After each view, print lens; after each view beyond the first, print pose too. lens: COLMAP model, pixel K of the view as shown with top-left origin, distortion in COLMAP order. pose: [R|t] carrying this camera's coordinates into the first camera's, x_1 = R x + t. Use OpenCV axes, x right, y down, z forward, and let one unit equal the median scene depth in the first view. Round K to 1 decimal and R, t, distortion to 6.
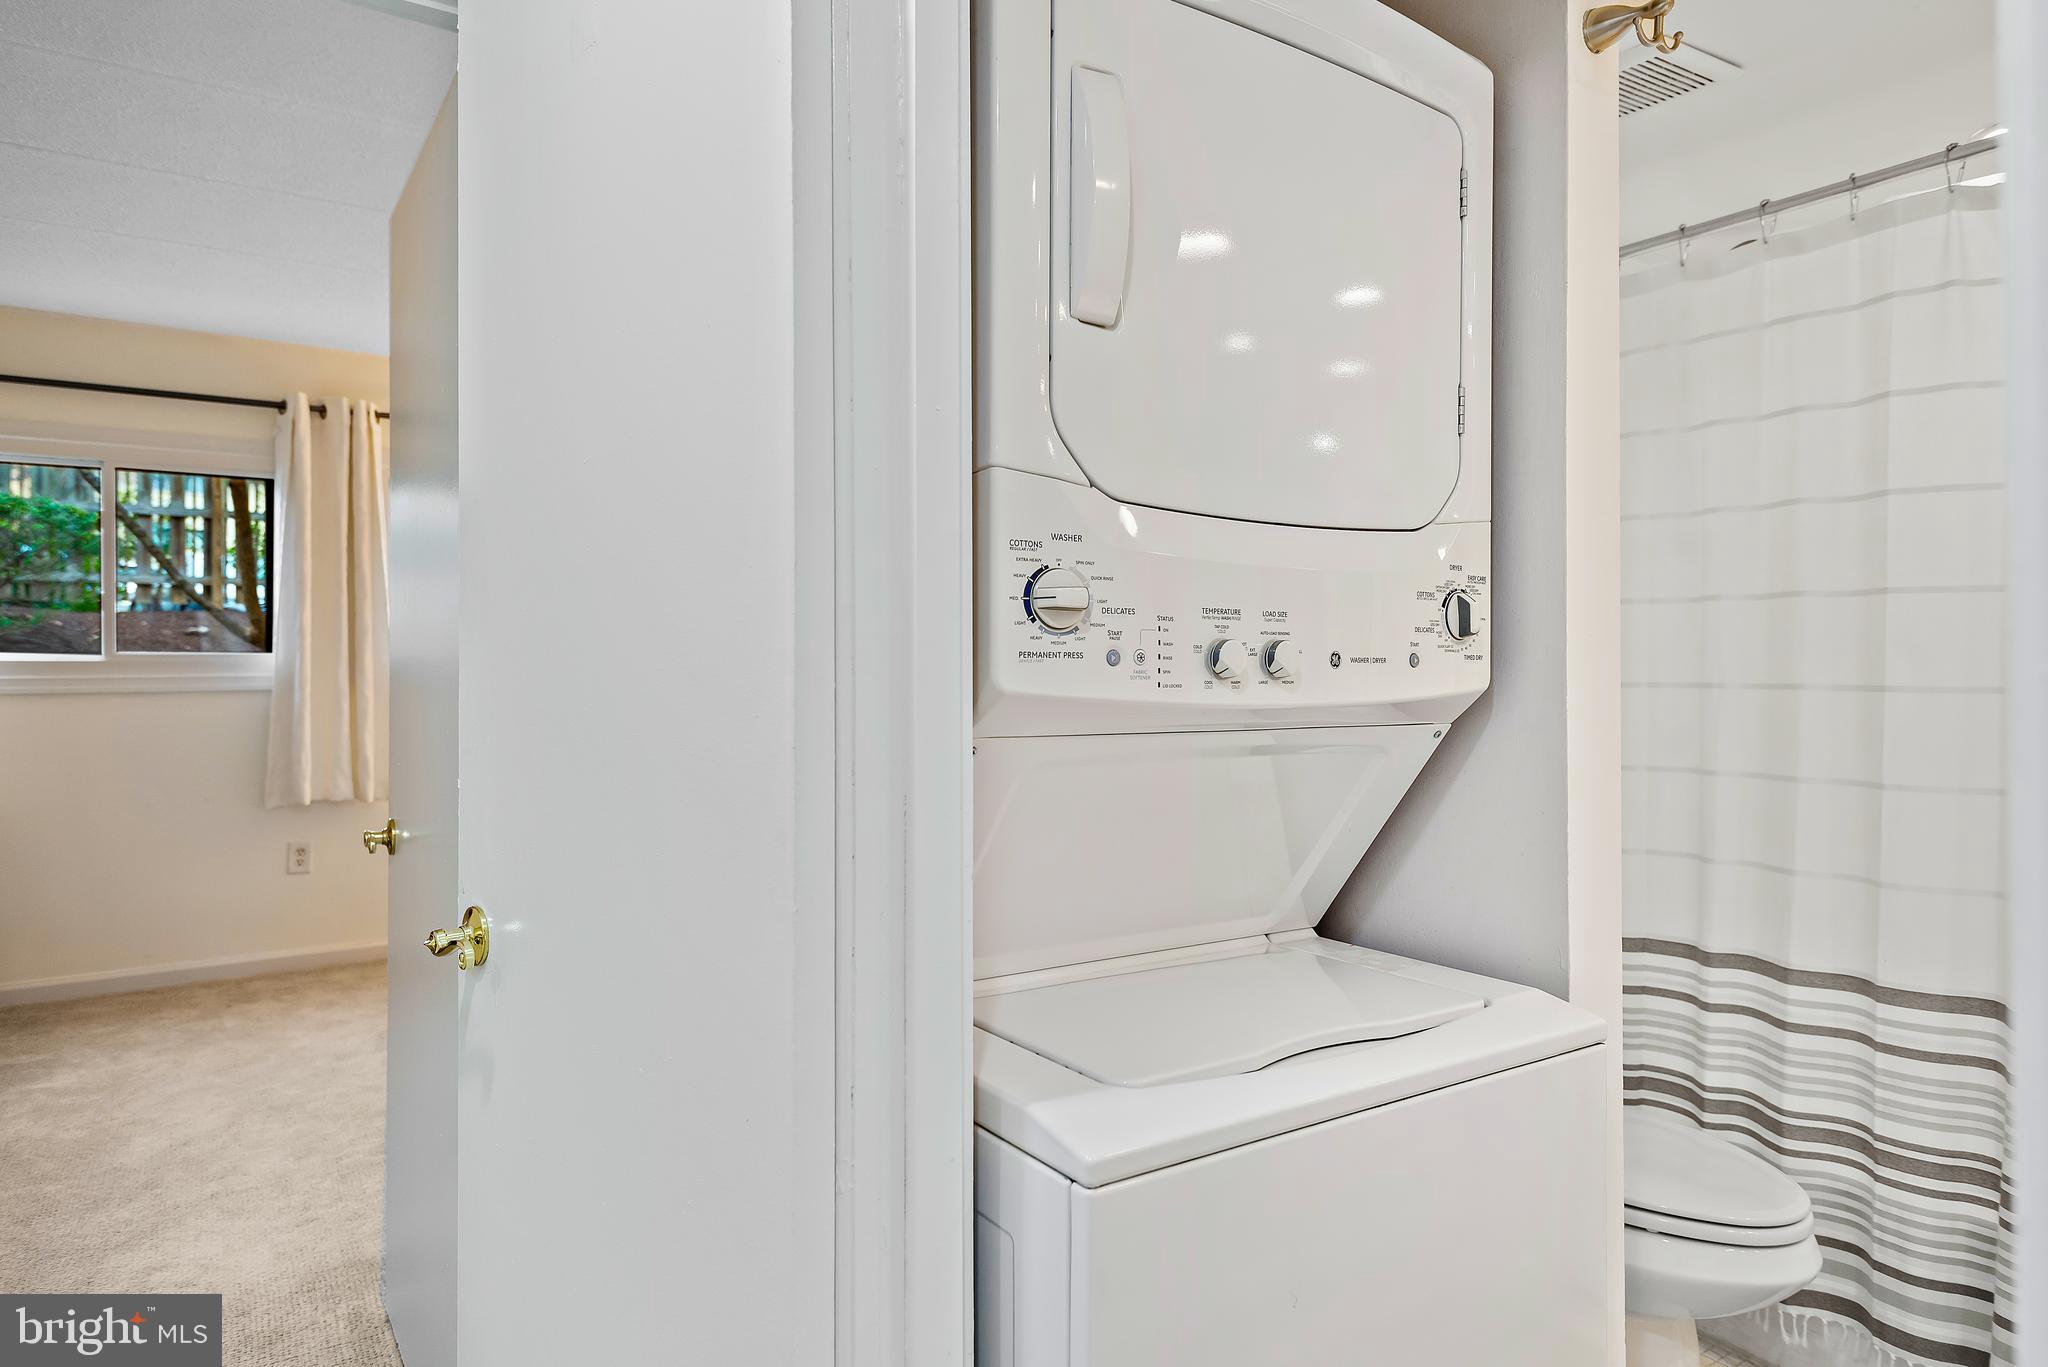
lens RADIAL K [[1247.5, 0, 1028.4], [0, 1247.5, 654.8], [0, 0, 1]] dist [0.005099, 0.001122]
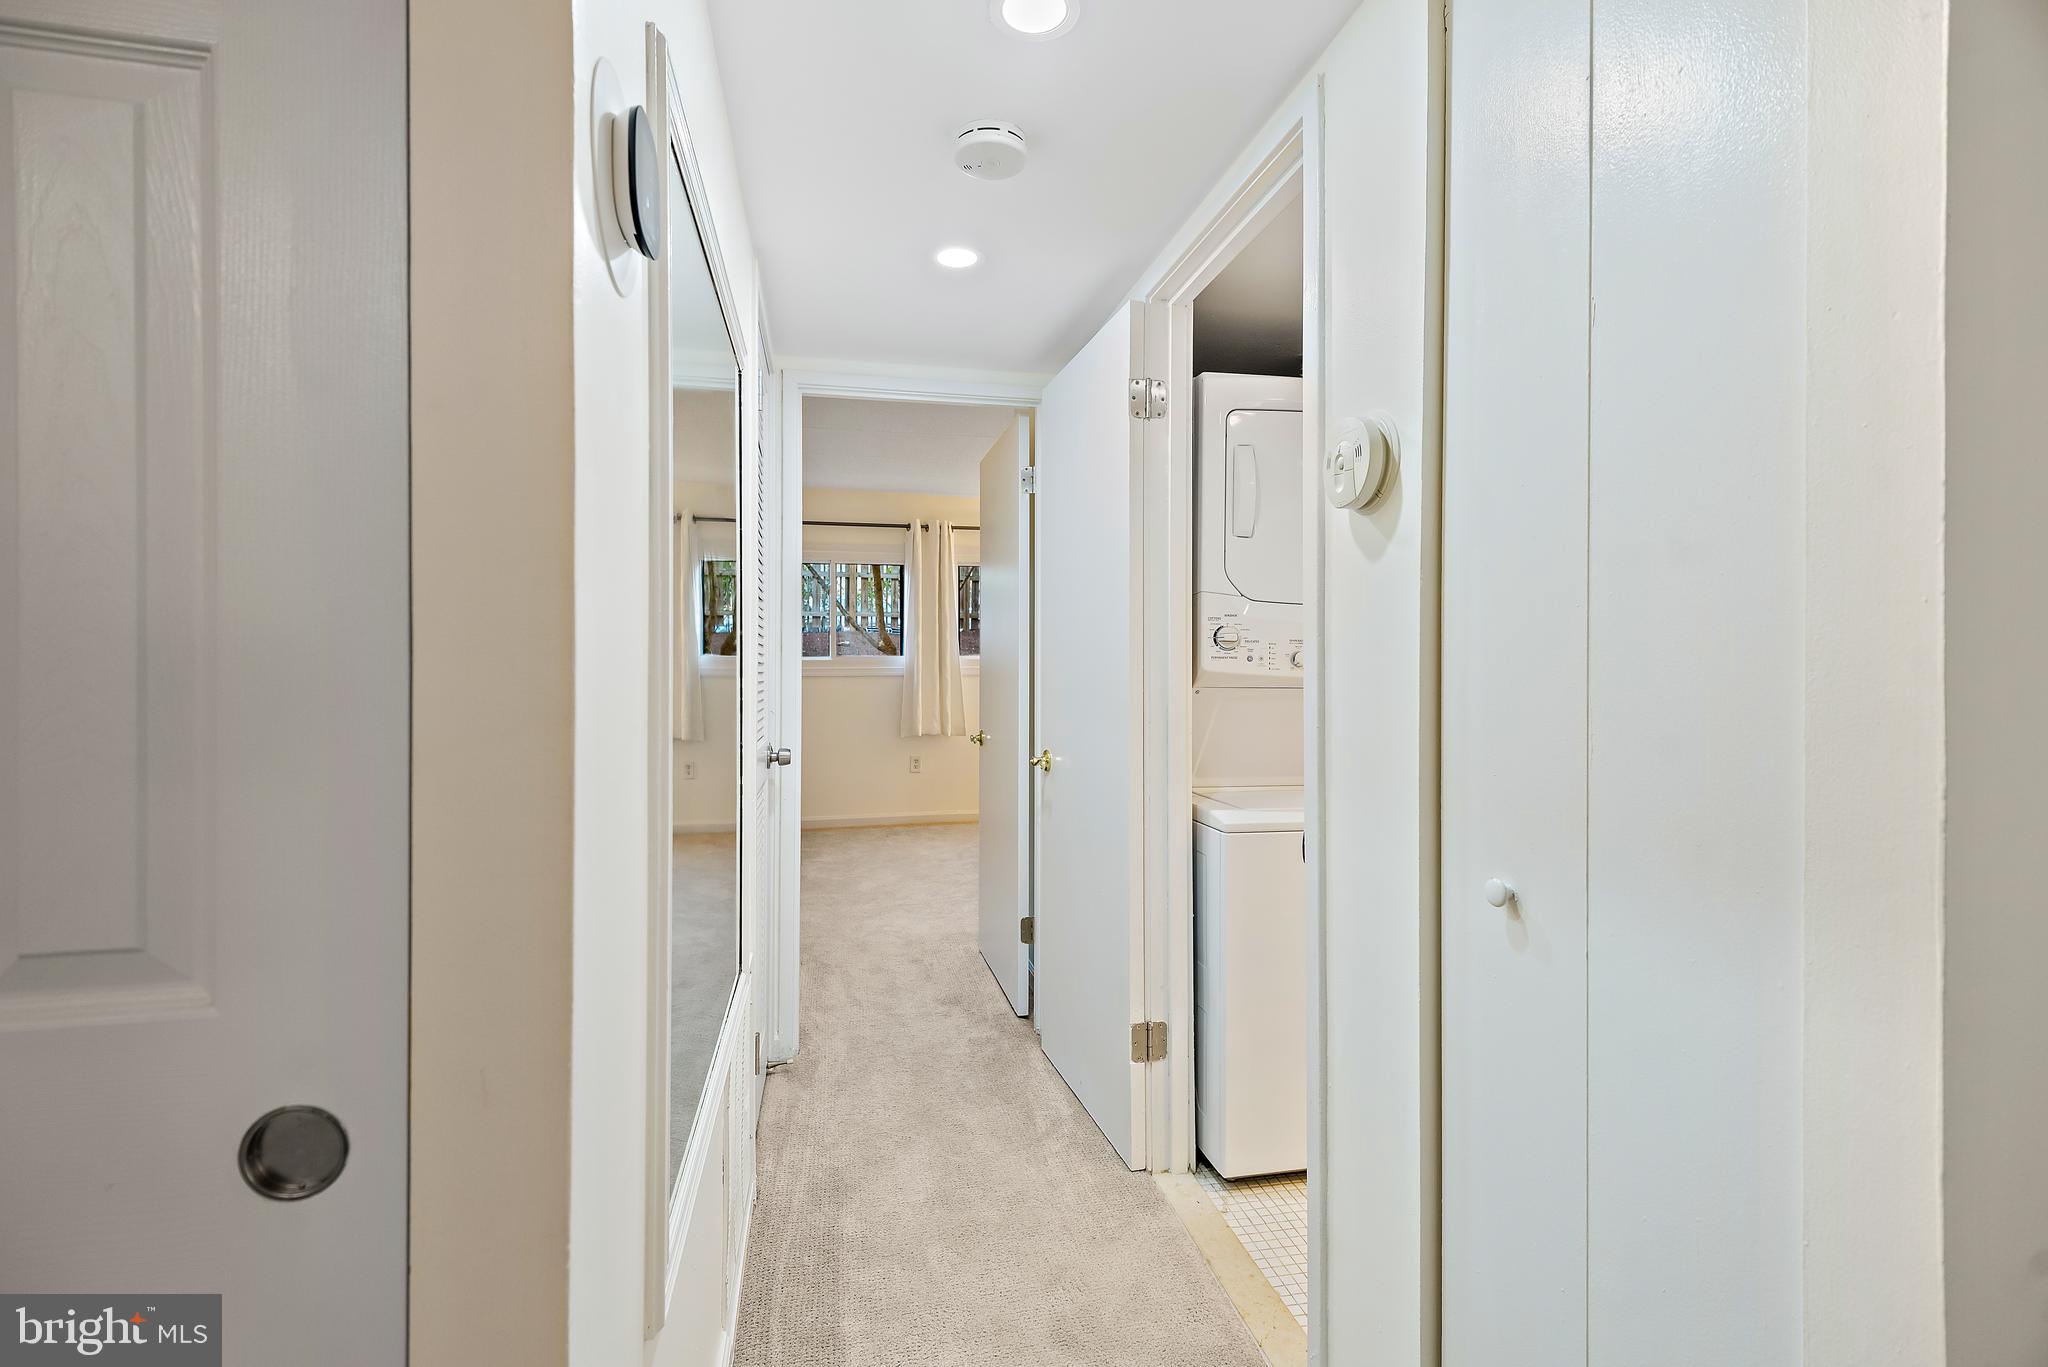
lens RADIAL K [[924.1, 0, 1031.4], [0, 924.1, 650.6], [0, 0, 1]] dist [0.001590, -0.000550]
pose [[0.934365, -0.002094, -0.356312, 0.134579], [-0.000269, 0.999978, -0.006585, -0.000681], [0.356318, 0.006248, 0.934344, -0.418741]]
